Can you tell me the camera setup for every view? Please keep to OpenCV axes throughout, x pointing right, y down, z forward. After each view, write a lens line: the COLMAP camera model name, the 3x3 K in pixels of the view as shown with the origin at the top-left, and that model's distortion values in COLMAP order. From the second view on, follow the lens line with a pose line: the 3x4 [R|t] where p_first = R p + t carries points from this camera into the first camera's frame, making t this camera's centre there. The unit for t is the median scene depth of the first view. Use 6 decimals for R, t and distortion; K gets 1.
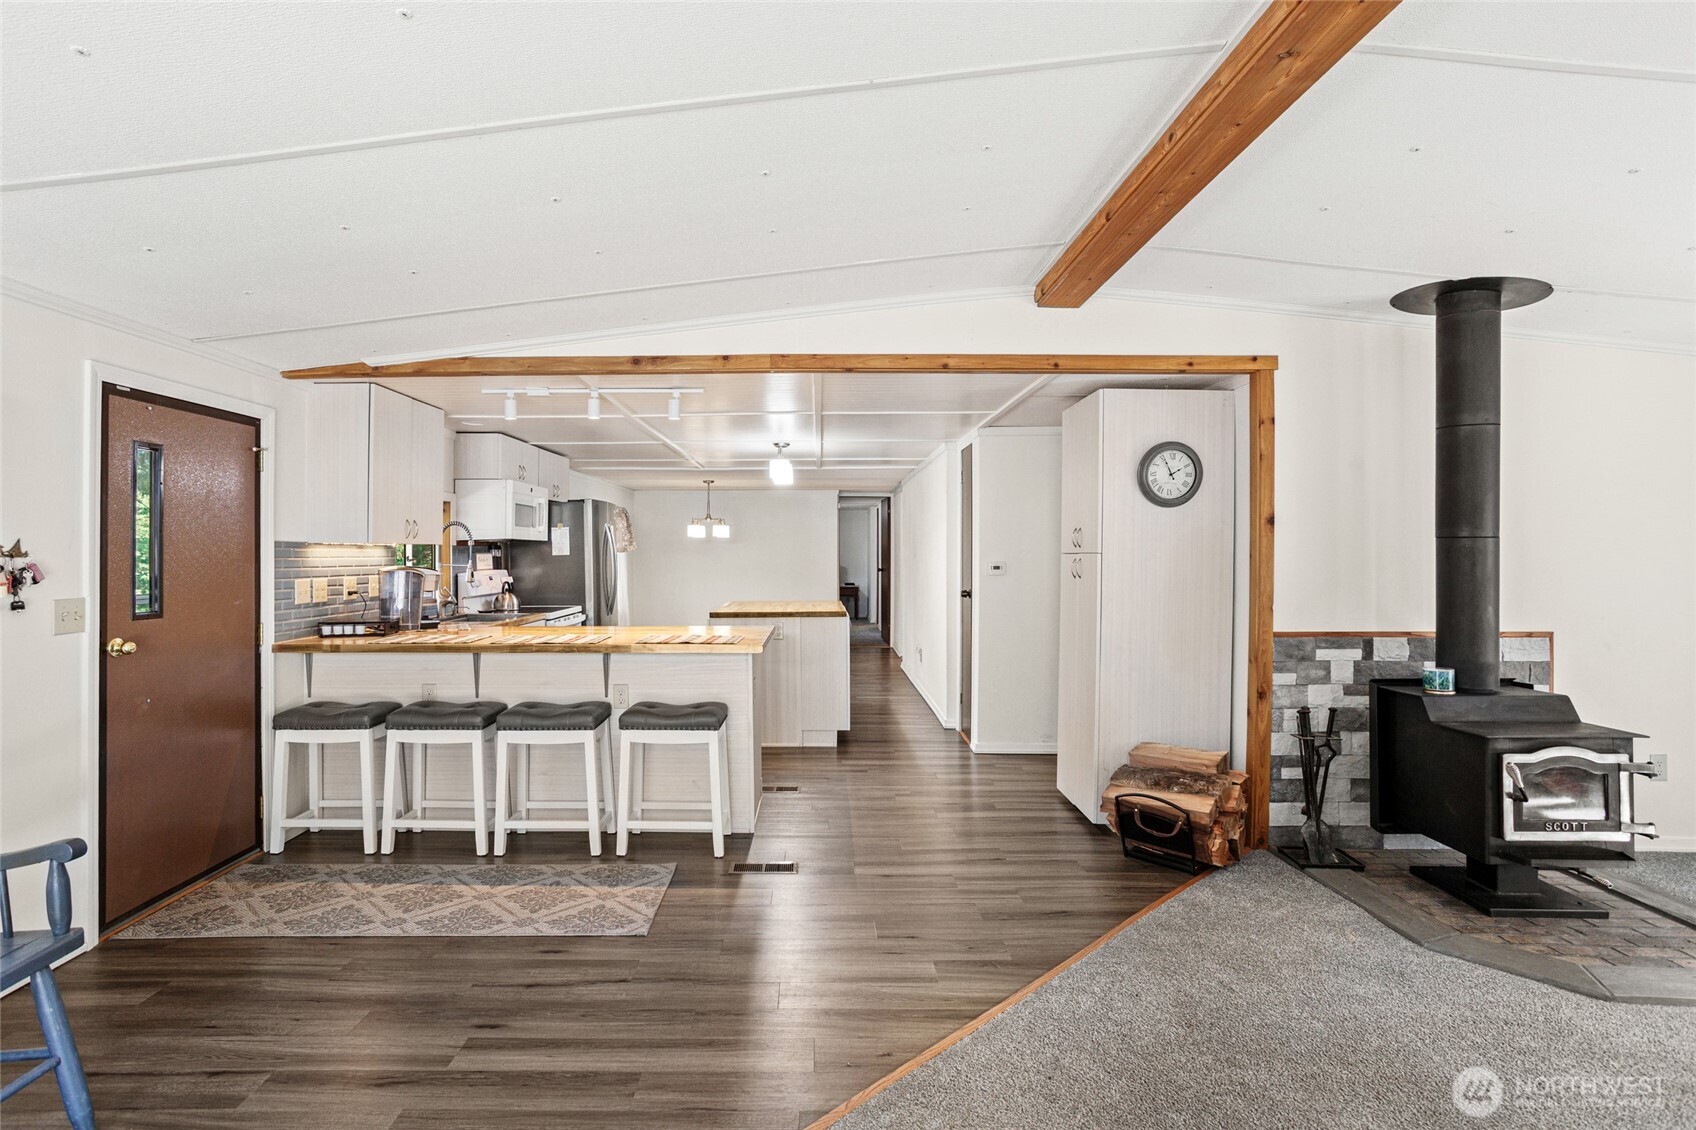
lens RADIAL K [[837.6, 0, 829.6], [0, 837.6, 554.4], [0, 0, 1]] dist [-0.027414, 0.014903]
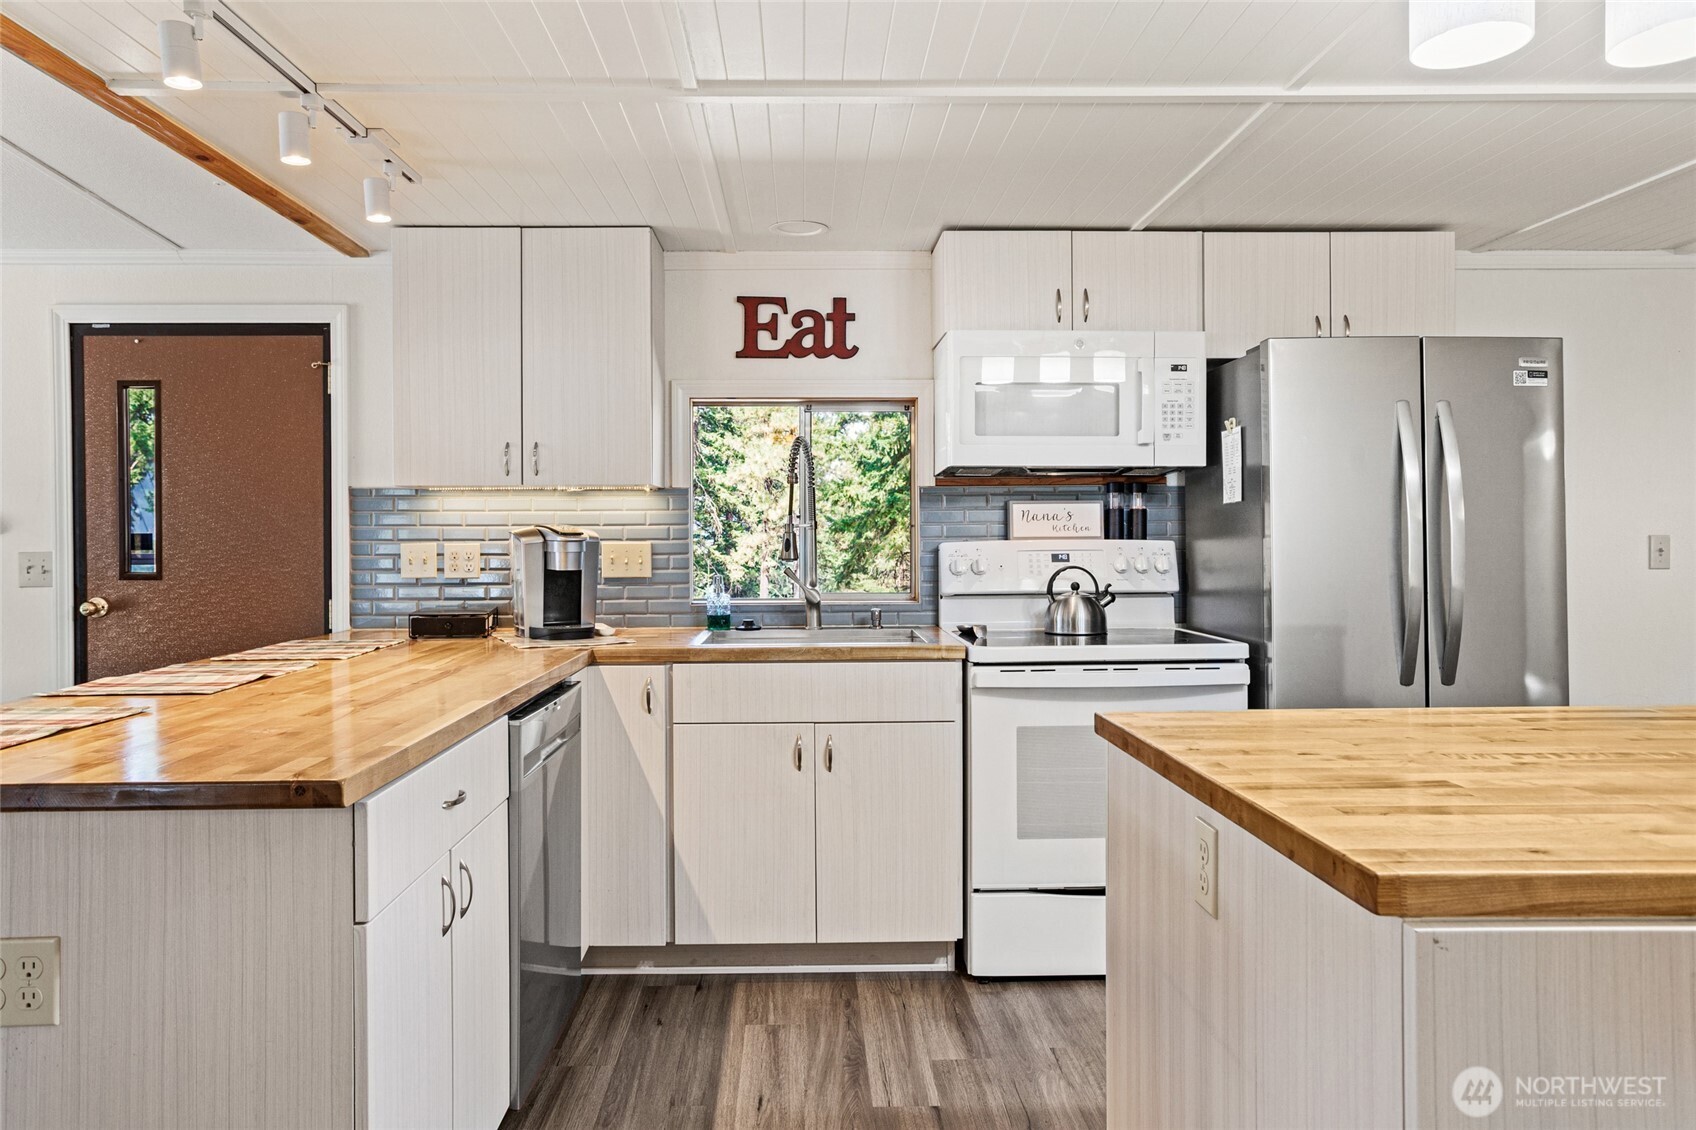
lens RADIAL K [[1084.9, 0, 846.3], [0, 1084.9, 548.6], [0, 0, 1]] dist [-0.017846, 0.002407]
pose [[0.023692, 0.019136, -0.999536, 0.287551], [0.002524, 0.999812, 0.019201, 0.019856], [0.999716, -0.002978, 0.023640, 1.433055]]
